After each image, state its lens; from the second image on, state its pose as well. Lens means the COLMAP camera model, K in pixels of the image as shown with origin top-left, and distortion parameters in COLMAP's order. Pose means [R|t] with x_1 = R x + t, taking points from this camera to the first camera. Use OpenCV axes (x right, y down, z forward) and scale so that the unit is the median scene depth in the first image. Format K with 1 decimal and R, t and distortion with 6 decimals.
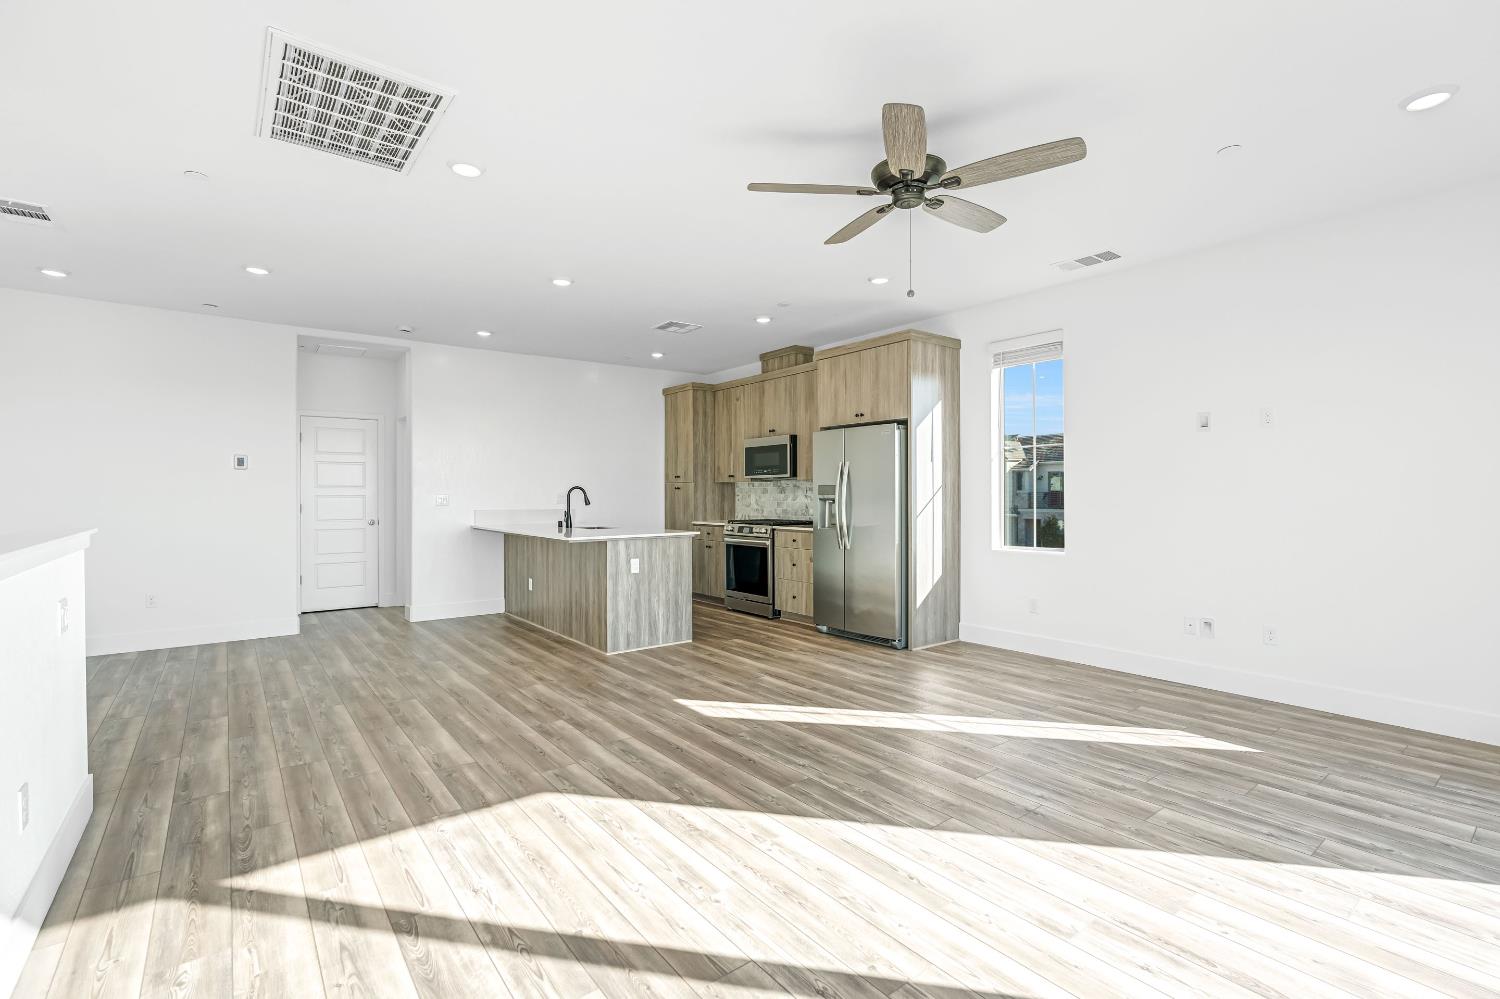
lens RADIAL K [[679.9, 0, 750.0], [0, 679.9, 499.5], [0, 0, 1]] dist [-0.010581, -0.000287]
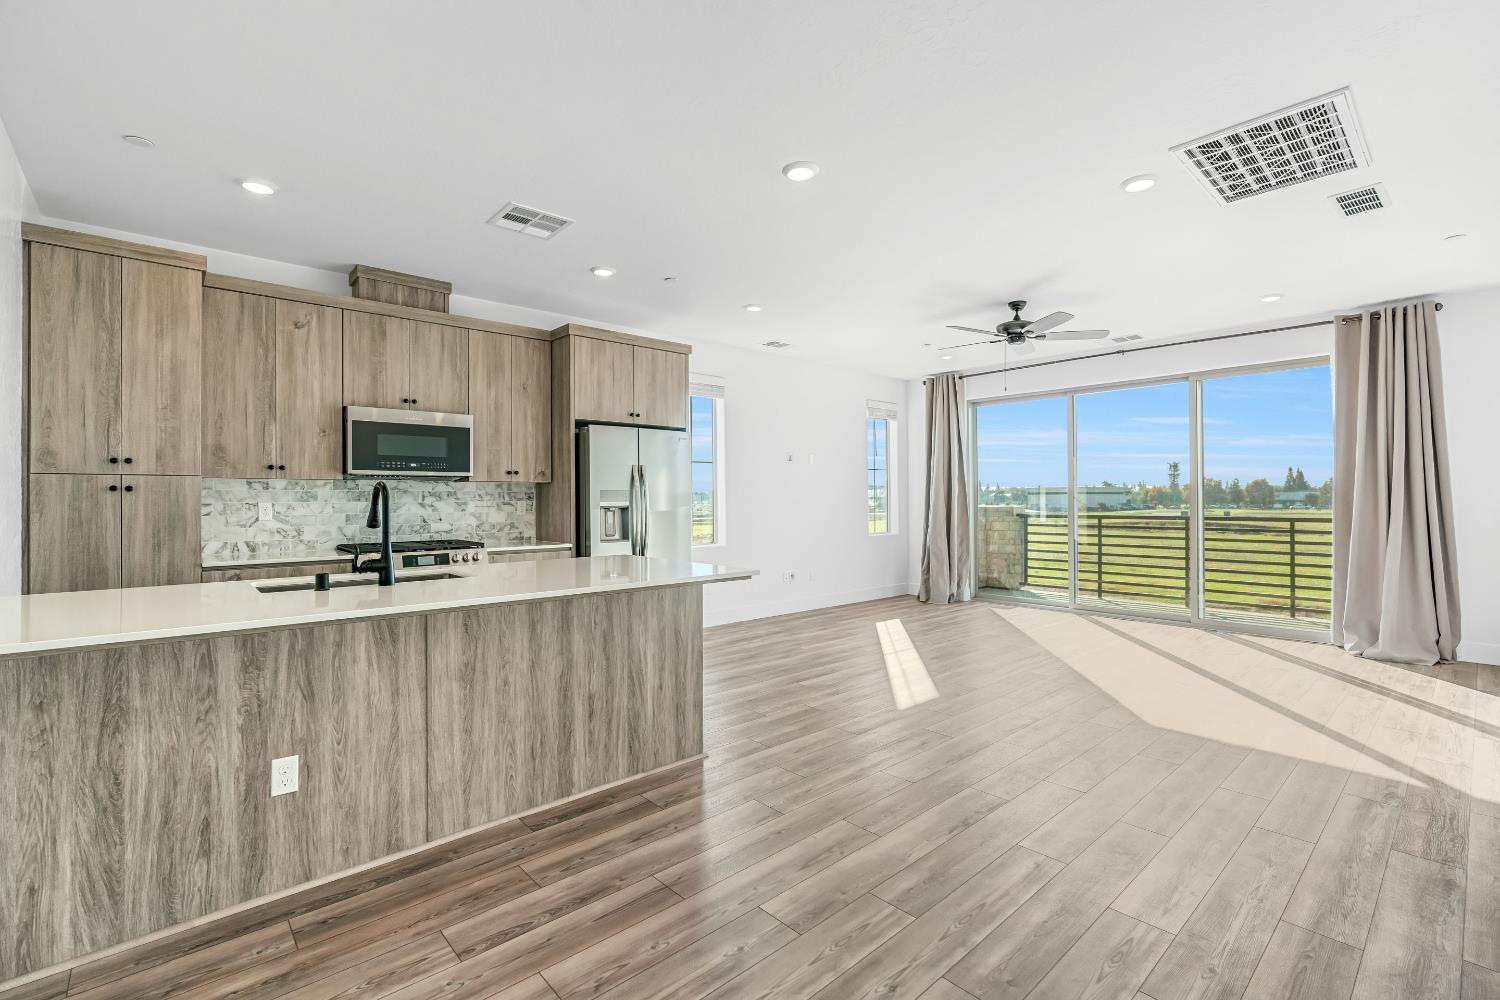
lens RADIAL K [[669.2, 0, 756.4], [0, 669.2, 498.6], [0, 0, 1]] dist [-0.011095, 0.000492]
pose [[-0.076441, 0.007072, 0.997049, -1.177671], [0.014841, 0.999872, -0.005954, -0.004470], [-0.996964, 0.014343, -0.076536, 1.415841]]
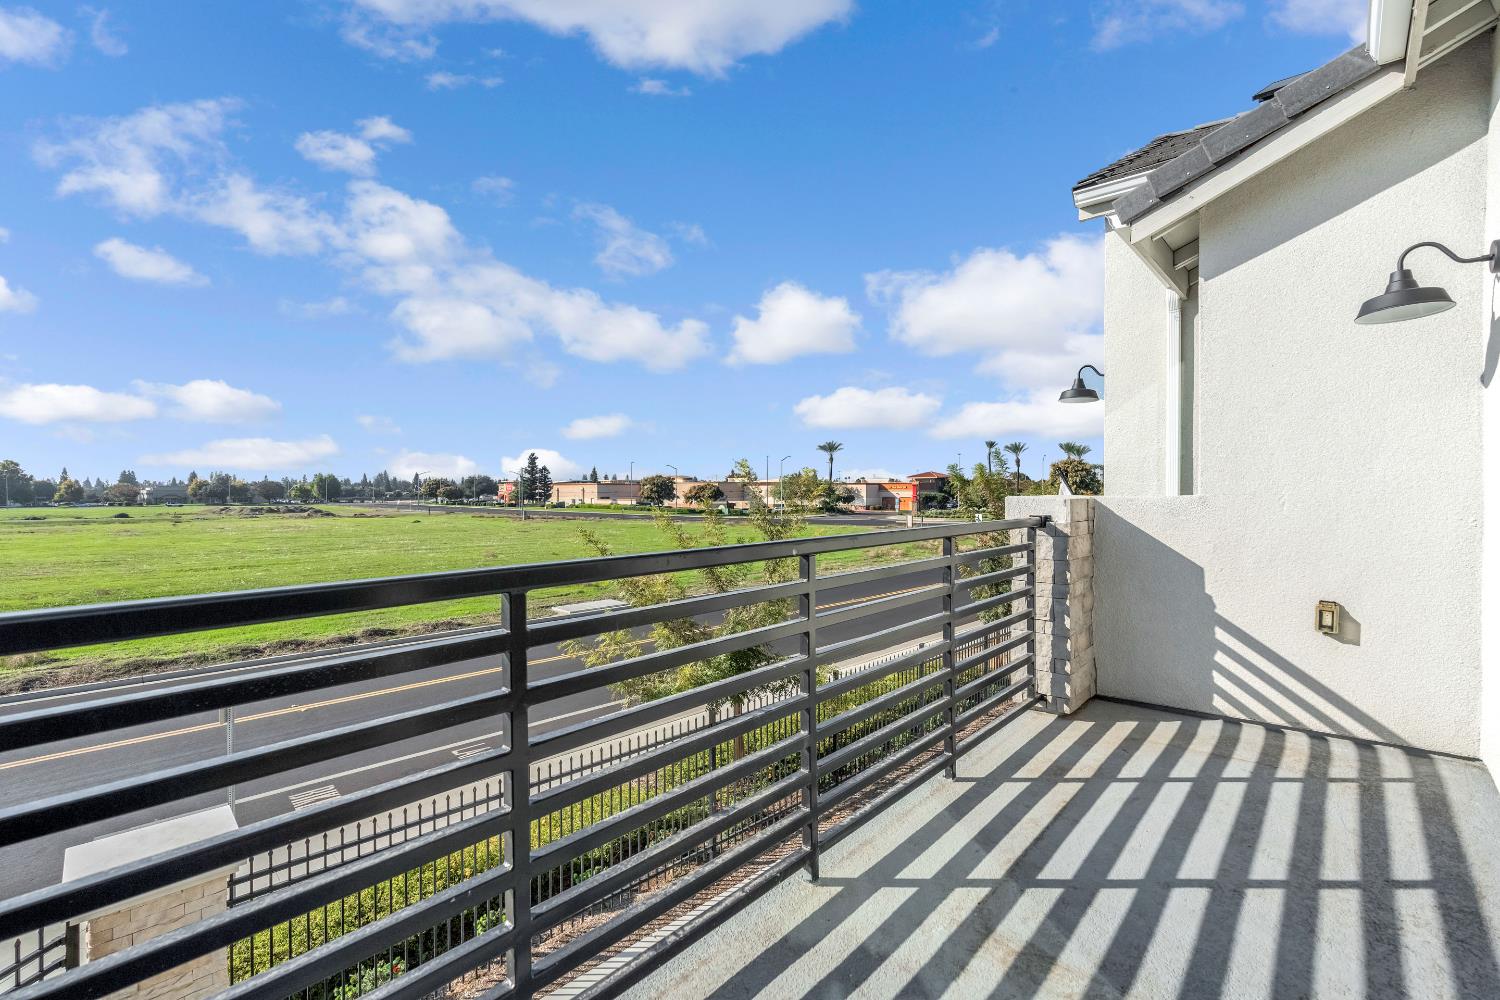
lens RADIAL K [[679.9, 0, 750.0], [0, 679.9, 500.0], [0, 0, 1]] dist [-0.010581, -0.000287]
pose [[-0.984560, 0.012333, -0.174611, 1.057301], [0.007509, 0.999572, 0.028259, 0.011681], [0.174885, 0.026512, -0.984232, 0.396451]]
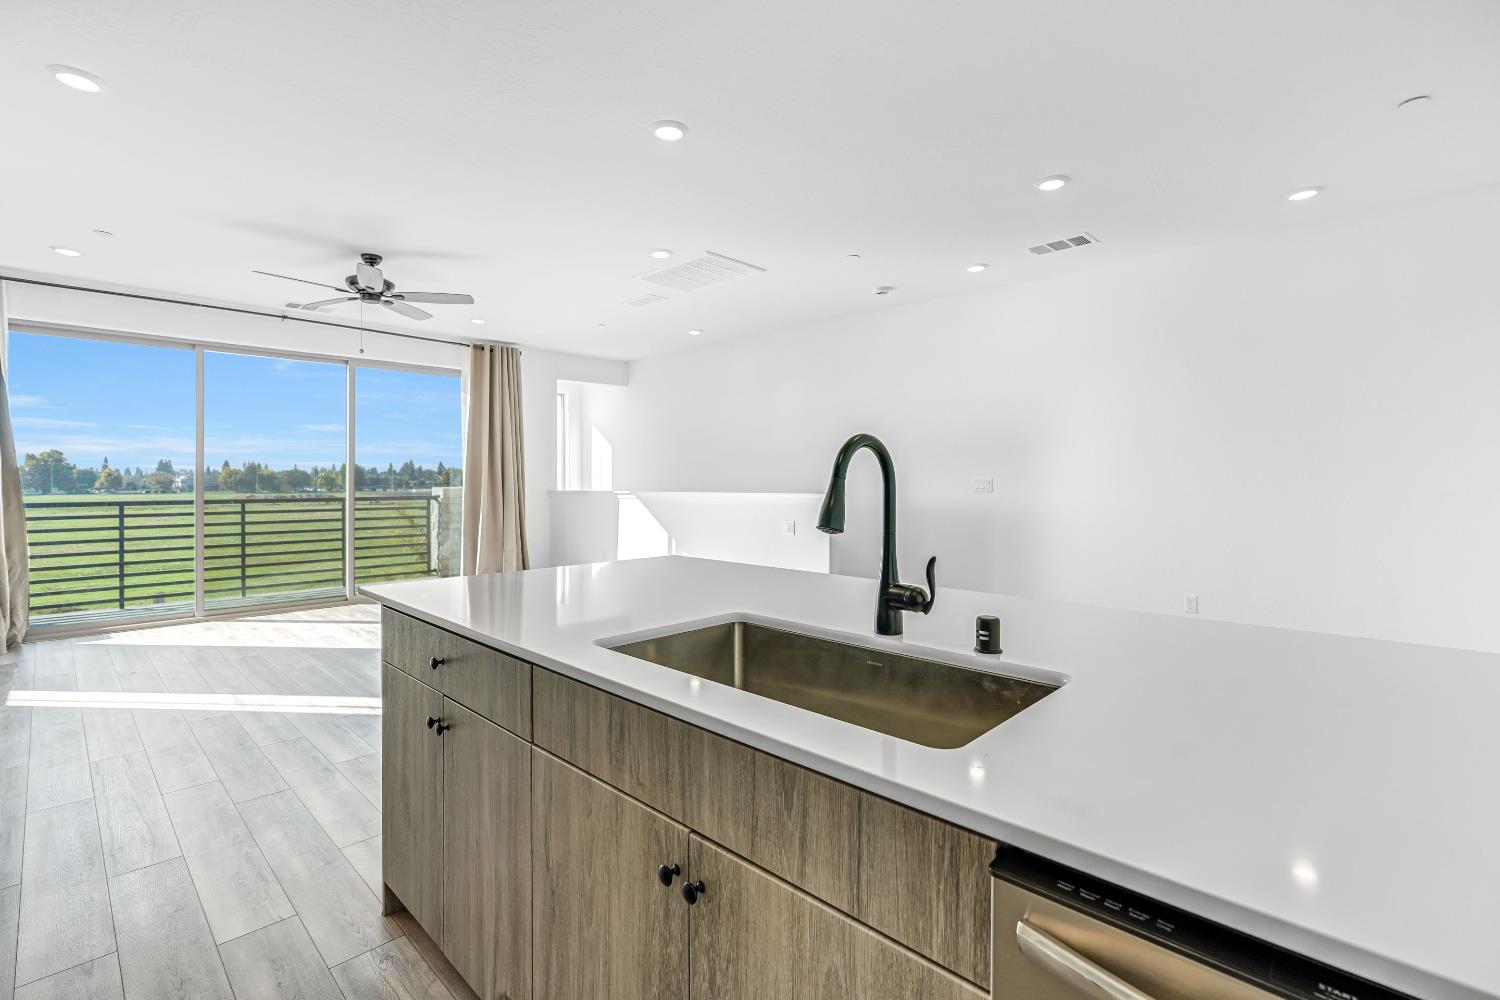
lens RADIAL K [[669.7, 0, 750.9], [0, 669.7, 488.7], [0, 0, 1]] dist [-0.011308, 0.000904]
pose [[-0.988504, 0.009588, -0.150891, -0.332757], [0.005537, 0.999613, 0.027246, -0.017161], [0.151094, 0.026097, -0.988175, 2.087315]]
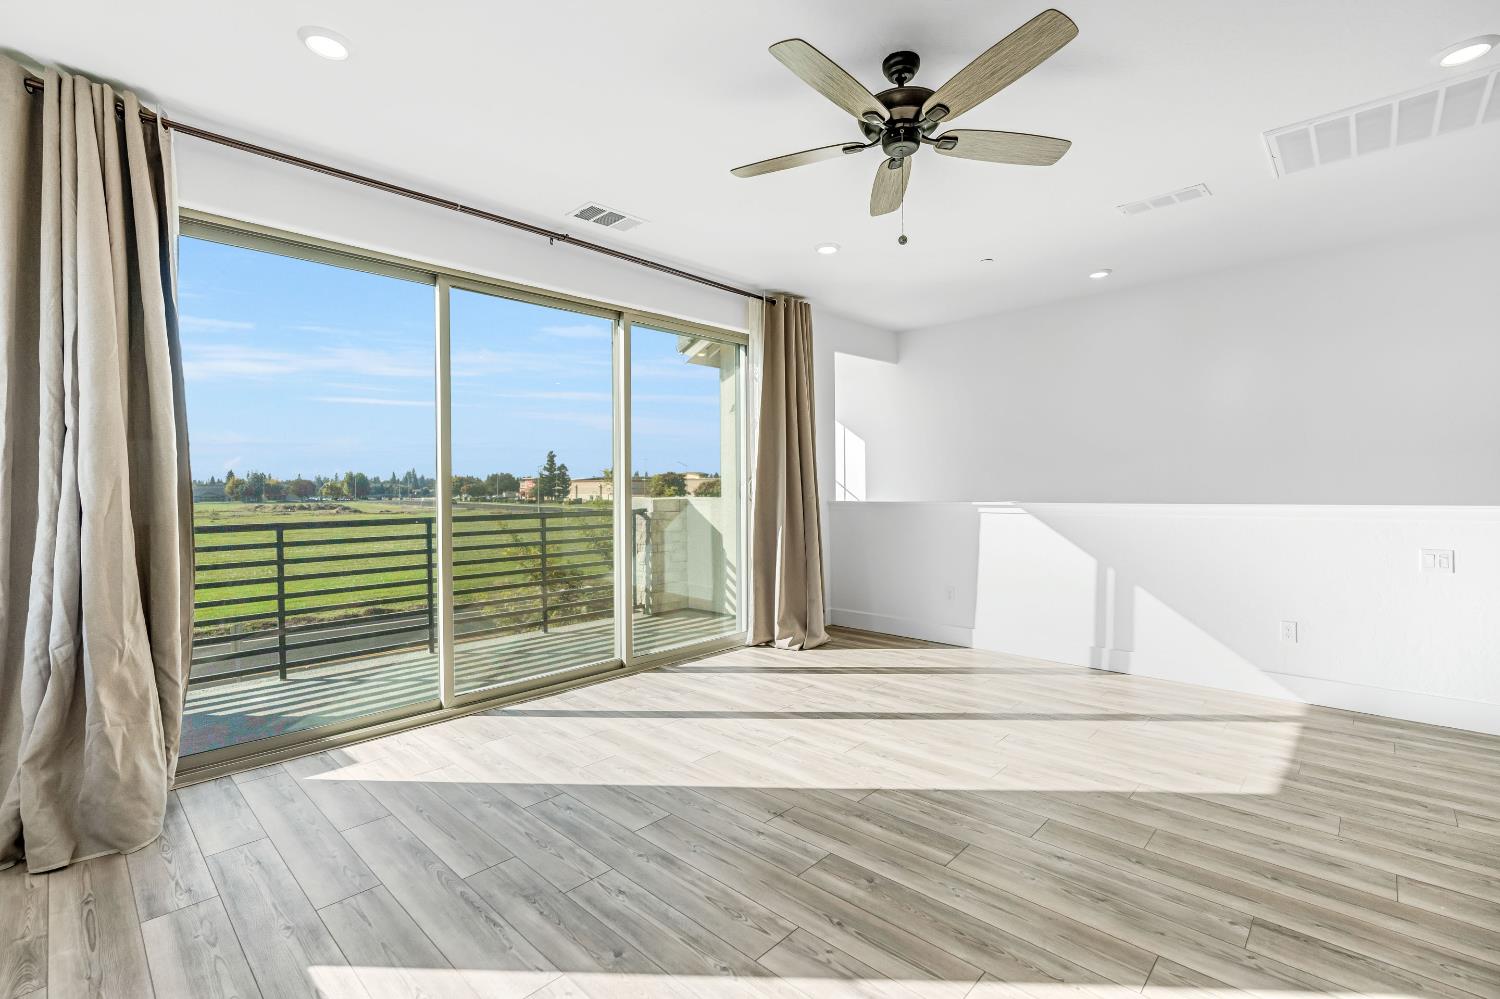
lens RADIAL K [[669.7, 0, 750.9], [0, 669.7, 488.2], [0, 0, 1]] dist [-0.011308, 0.000904]
pose [[-0.988752, 0.015410, -0.148767, 0.422325], [0.013018, 0.999770, 0.017043, -0.016975], [0.148996, 0.014914, -0.988725, 1.384053]]
